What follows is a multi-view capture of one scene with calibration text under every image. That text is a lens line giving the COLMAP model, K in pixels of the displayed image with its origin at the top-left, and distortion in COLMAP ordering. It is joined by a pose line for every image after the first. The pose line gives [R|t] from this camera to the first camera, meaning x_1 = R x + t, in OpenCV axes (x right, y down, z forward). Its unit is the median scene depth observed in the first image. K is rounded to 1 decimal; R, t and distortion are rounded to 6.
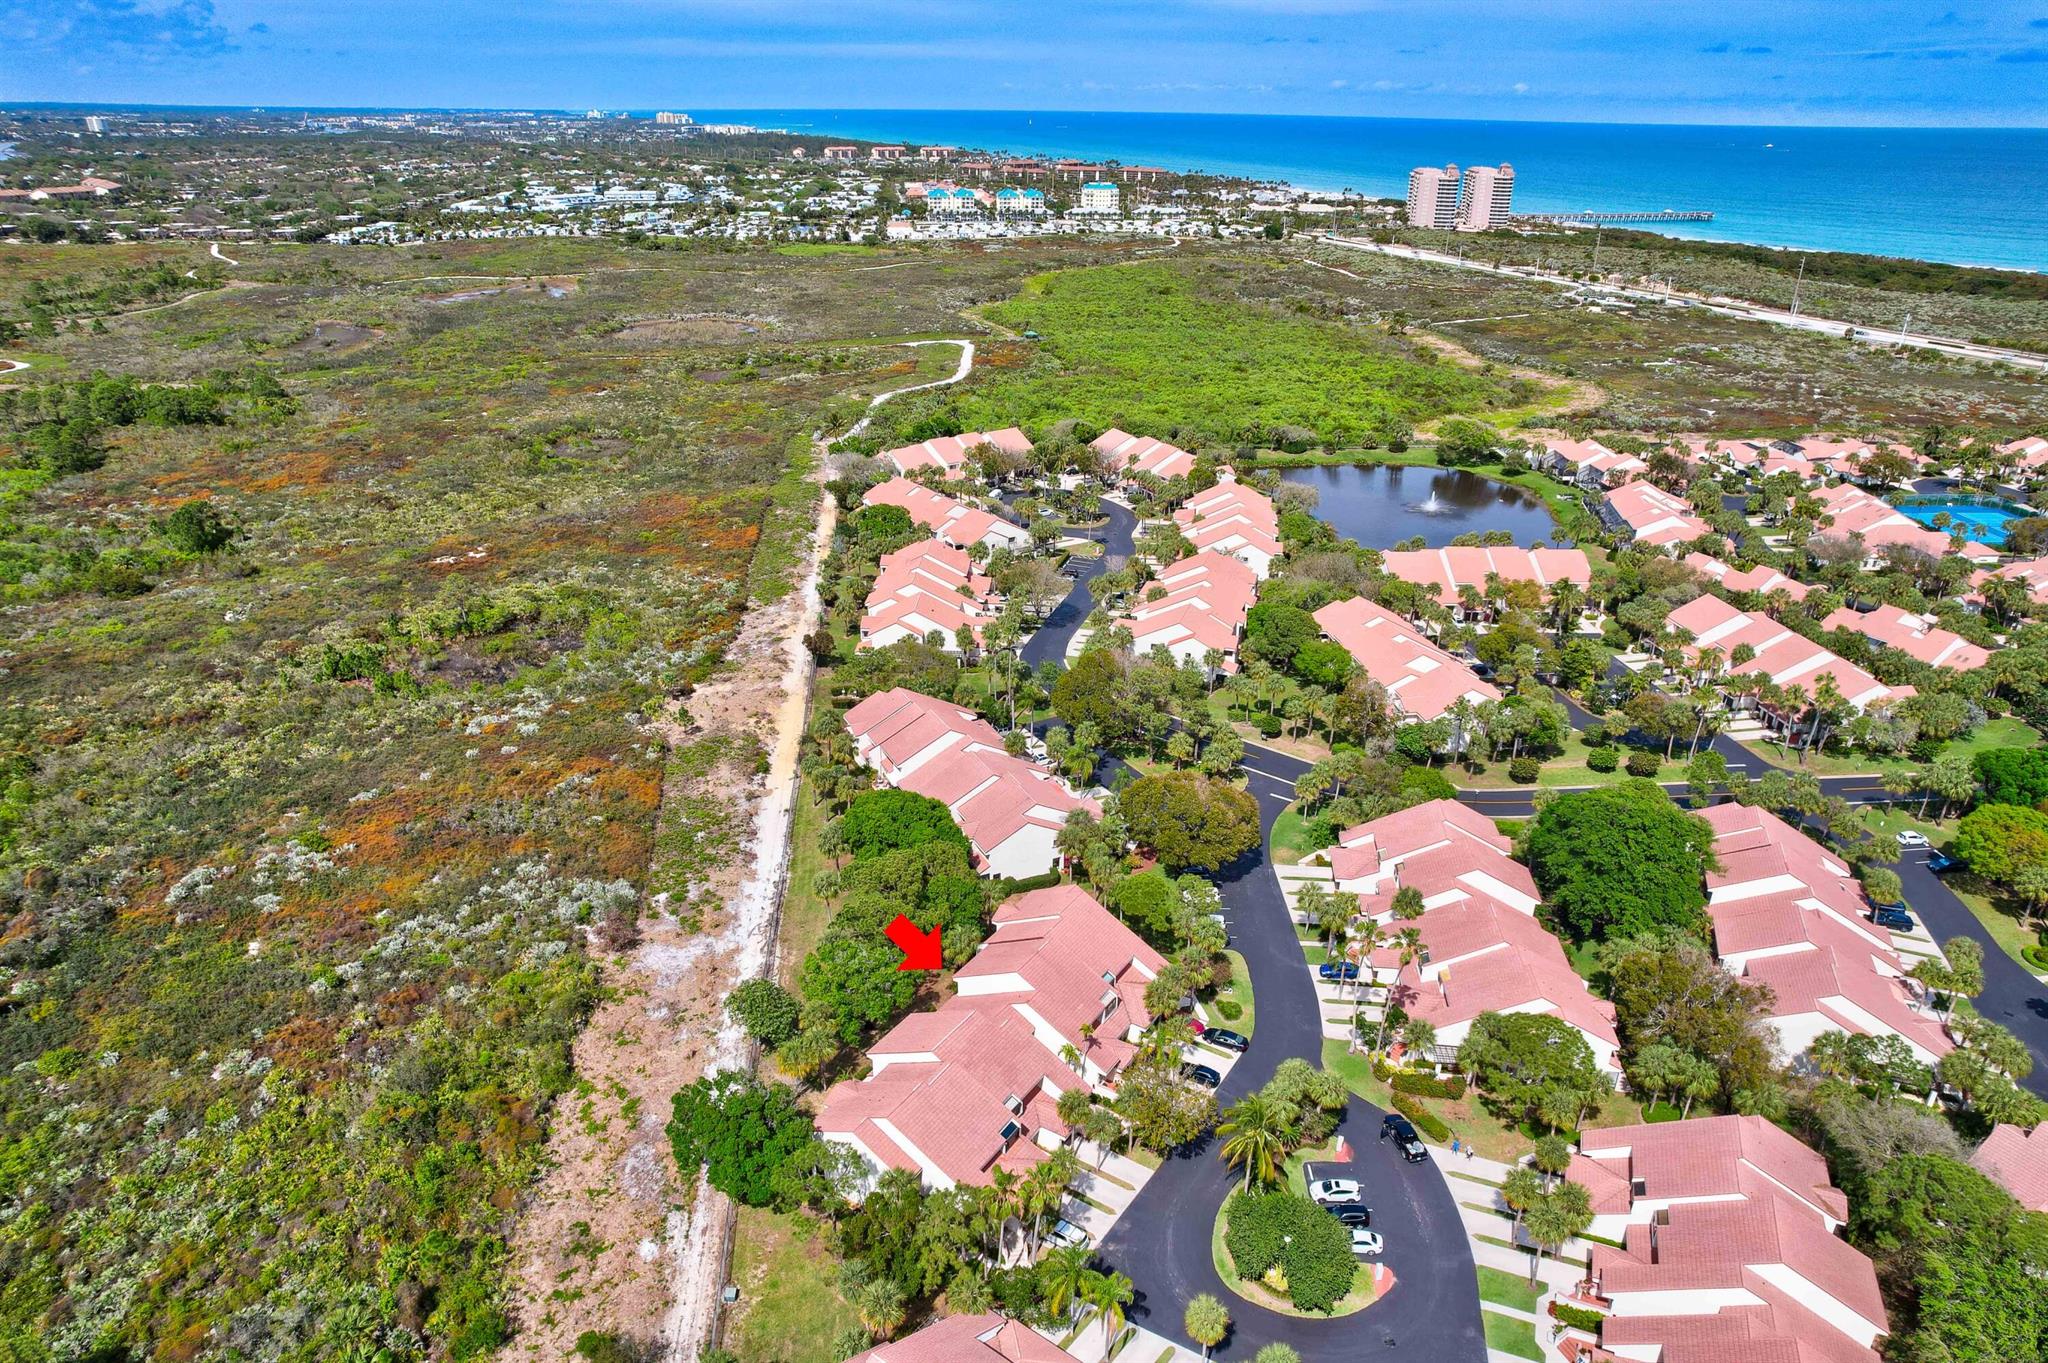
lens RADIAL K [[1276.4, 0, 1024.0], [0, 1276.4, 681.5], [0, 0, 1]] dist [-0.072632, 0.067971]
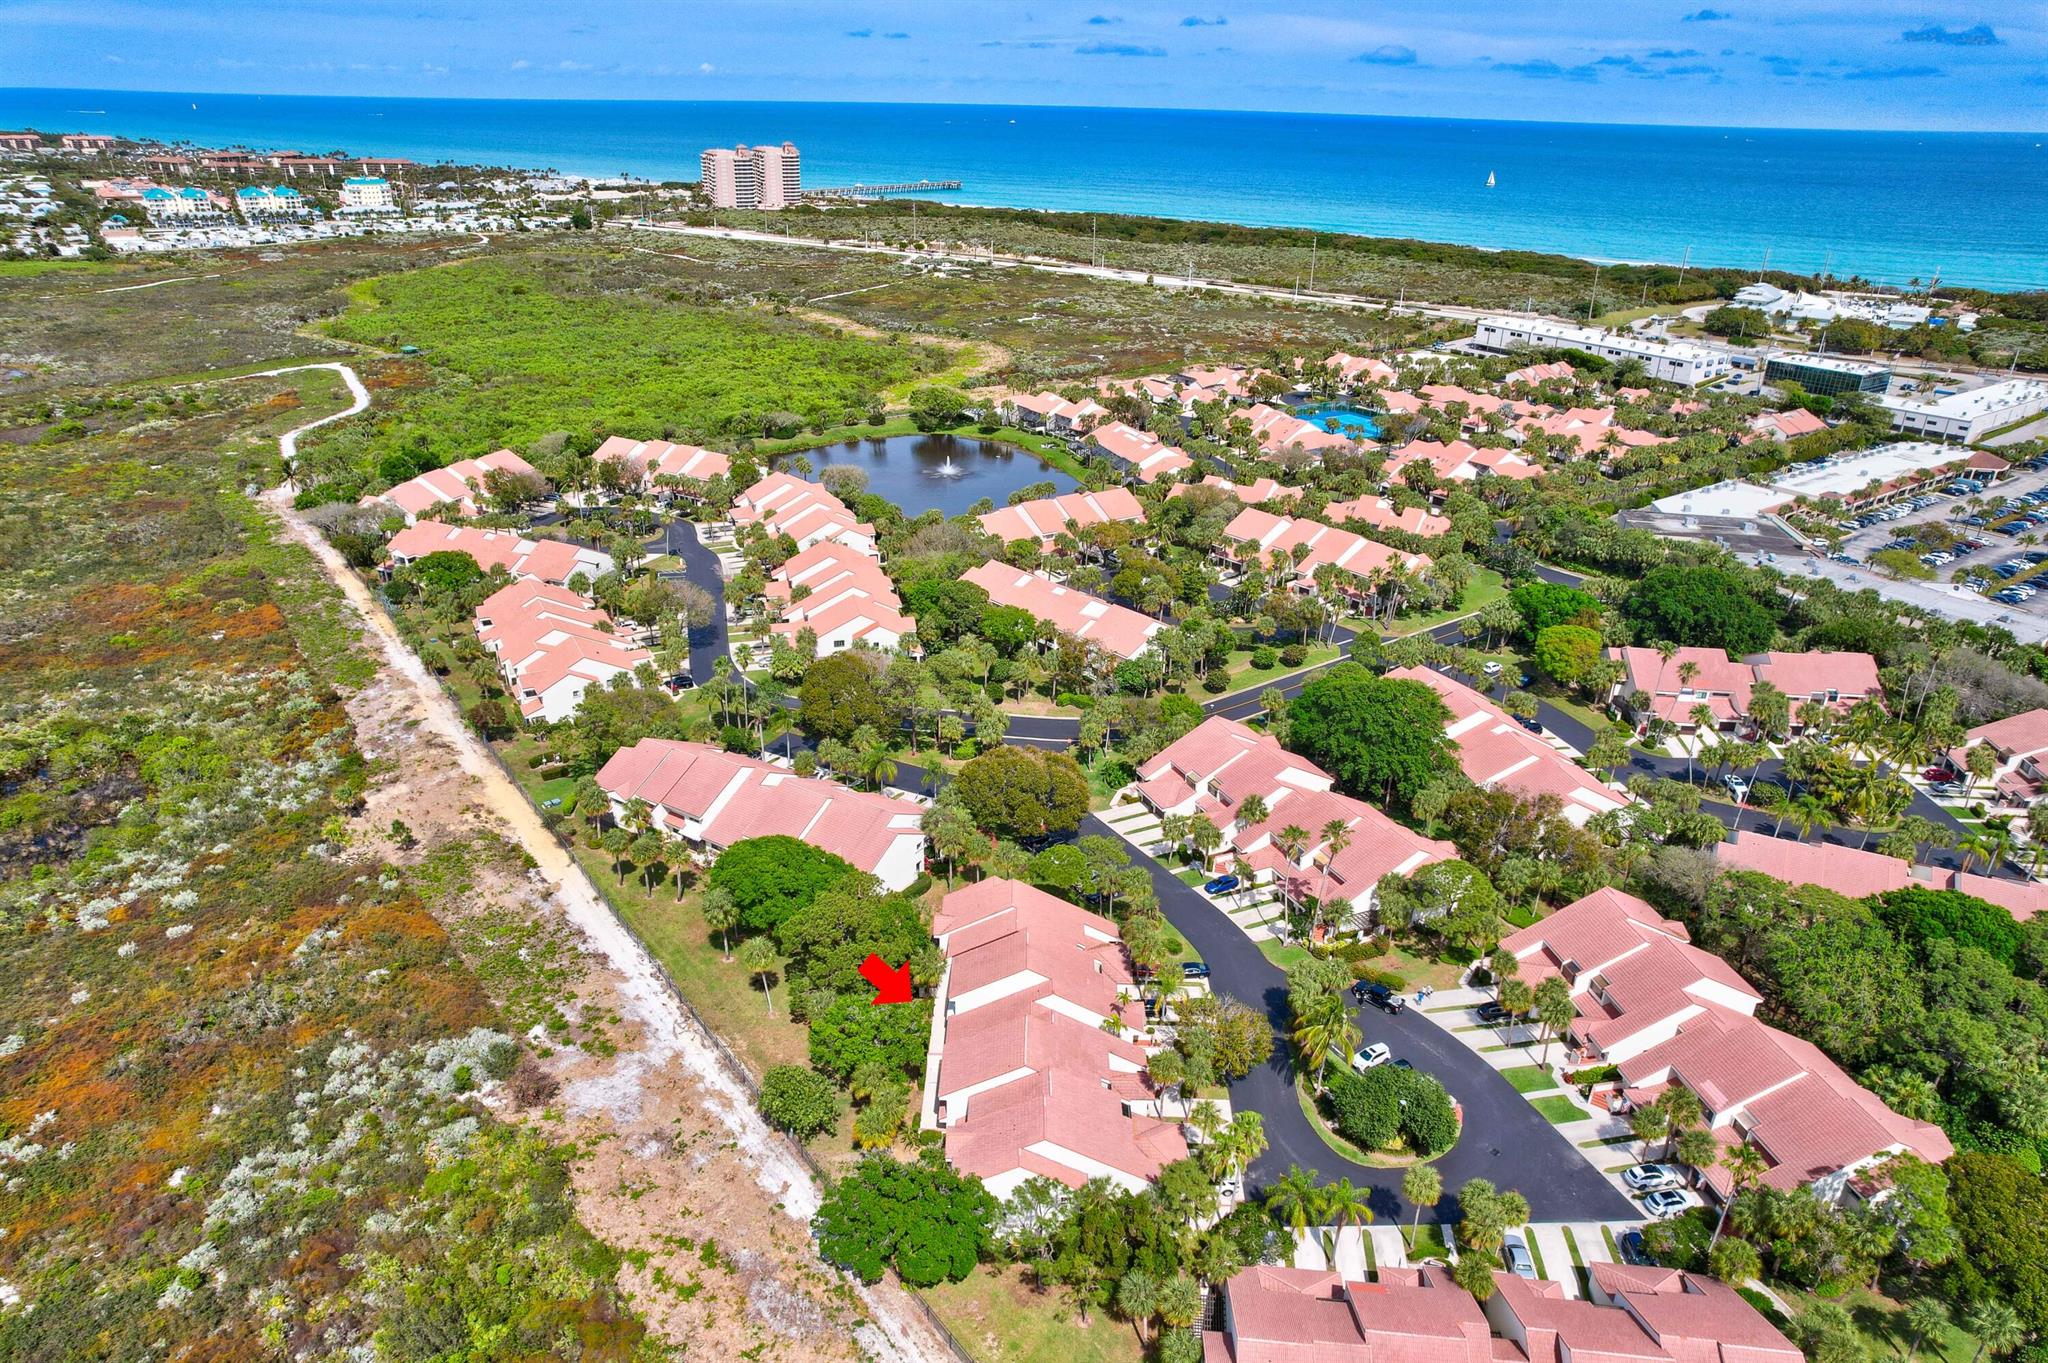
lens RADIAL K [[1276.4, 0, 1024.0], [0, 1276.4, 681.5], [0, 0, 1]] dist [-0.072632, 0.067971]
pose [[0.860590, -0.210547, 0.463740, -0.145870], [0.205008, 0.976730, 0.063009, -0.019152], [-0.466215, 0.040845, 0.883728, 0.037639]]
